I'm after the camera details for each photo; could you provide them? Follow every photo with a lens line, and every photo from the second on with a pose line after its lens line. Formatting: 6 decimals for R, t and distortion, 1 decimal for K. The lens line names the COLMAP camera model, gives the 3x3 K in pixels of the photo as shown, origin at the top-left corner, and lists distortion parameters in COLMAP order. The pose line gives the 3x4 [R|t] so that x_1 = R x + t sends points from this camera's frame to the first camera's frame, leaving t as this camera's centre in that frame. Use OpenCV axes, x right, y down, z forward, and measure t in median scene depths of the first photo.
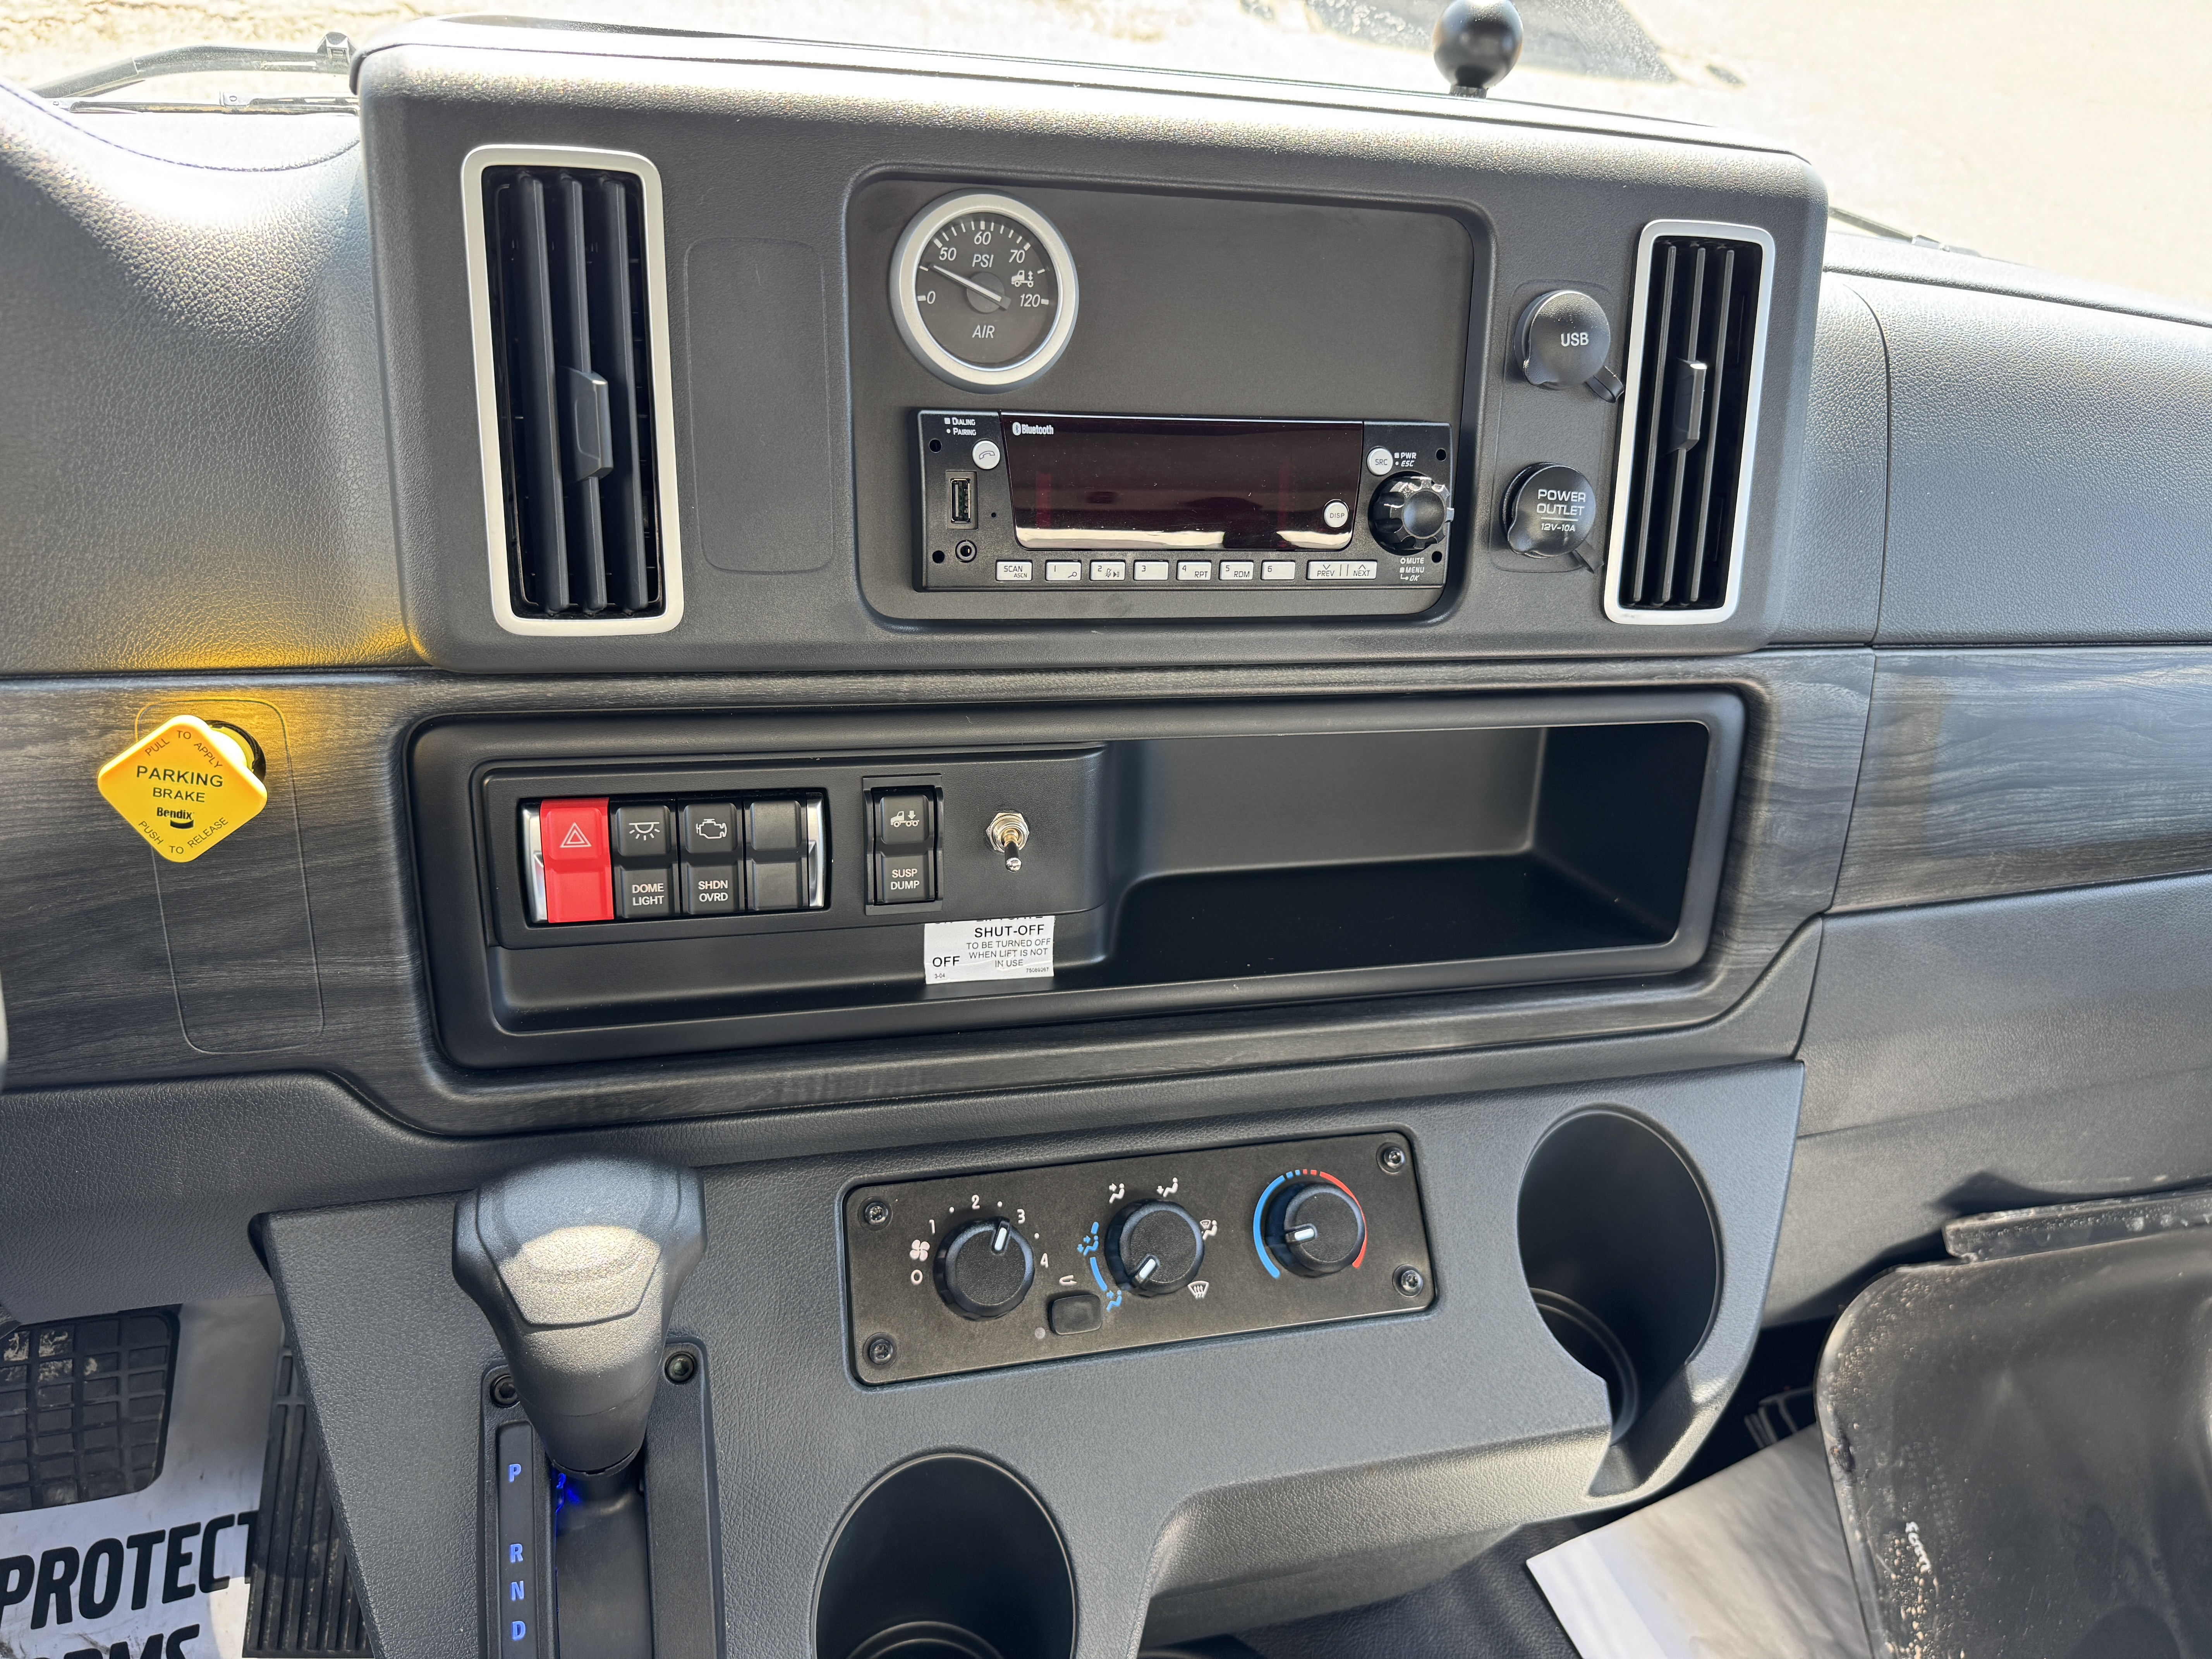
lens RADIAL K [[1563.7, 0, 1093.5], [0, 1563.7, 821.1], [0, 0, 1]] dist [0.044006, -0.053685]
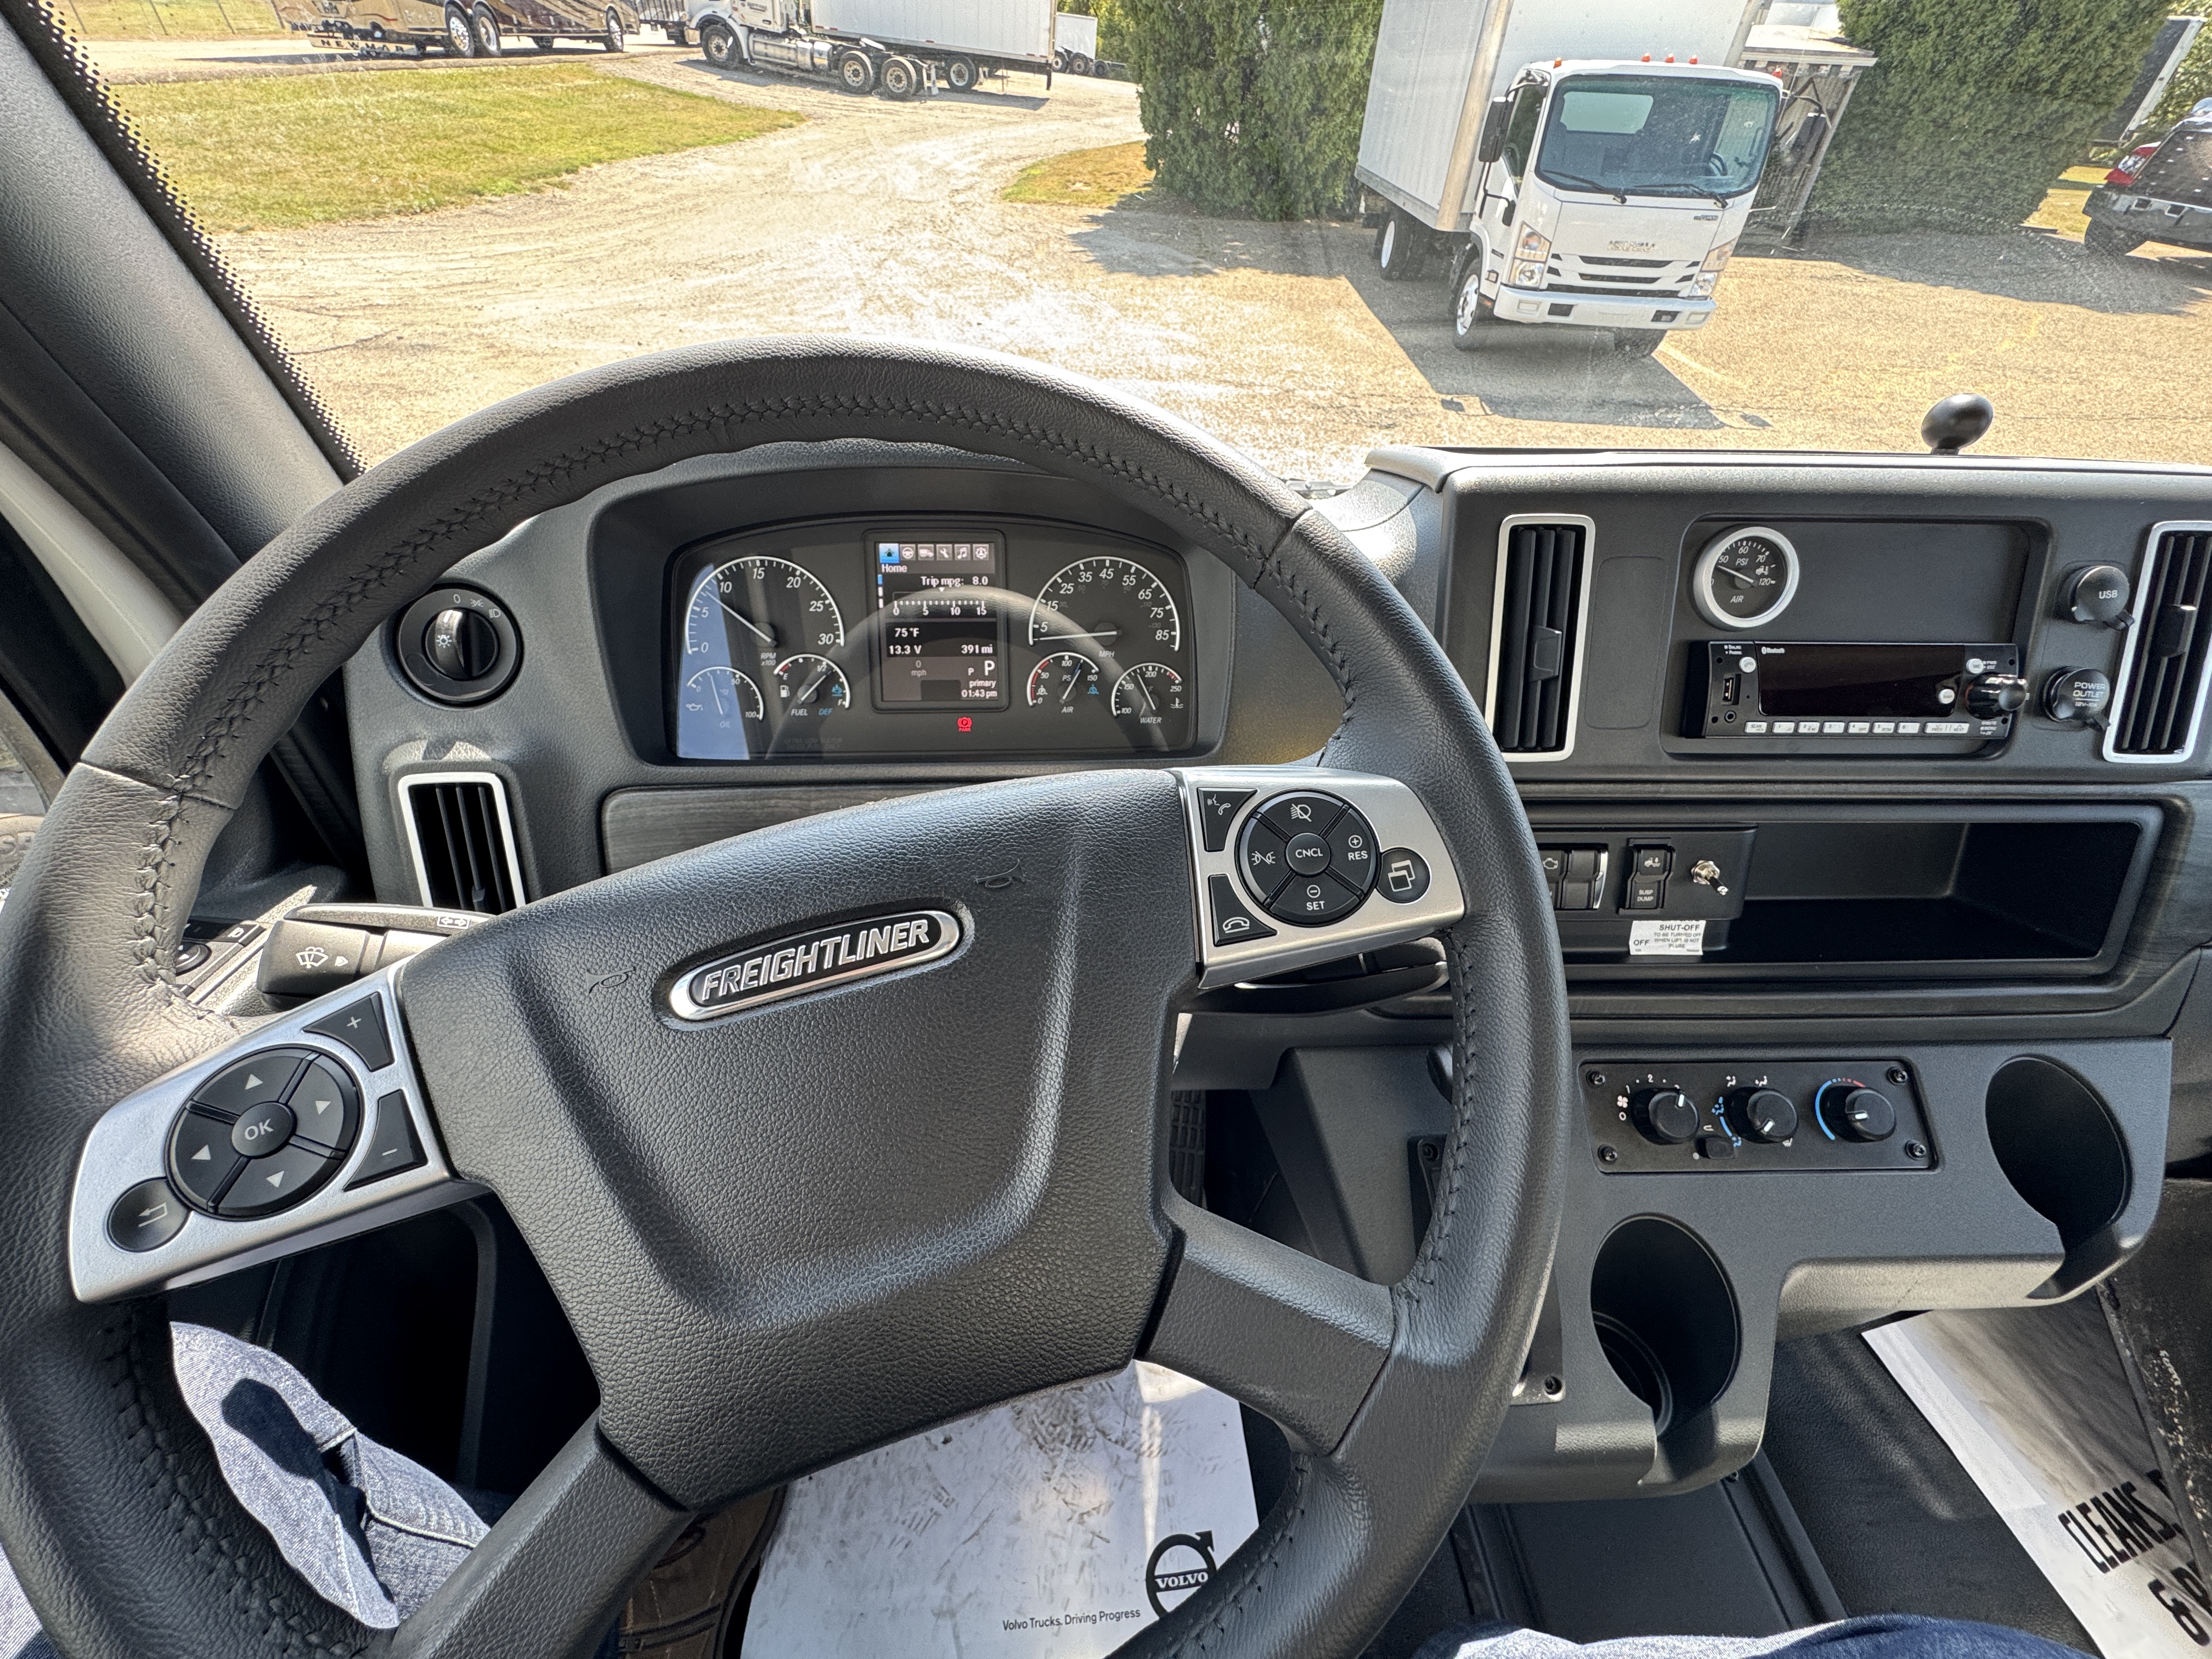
lens RADIAL K [[881.8, 0, 1116.0], [0, 881.8, 820.6], [0, 0, 1]] dist [0.000822, 0.001195]
pose [[0.974461, 0.029795, -0.222572, -0.463250], [-0.040063, 0.998324, -0.041762, 0.016643], [0.220954, 0.049613, 0.974021, -0.131378]]
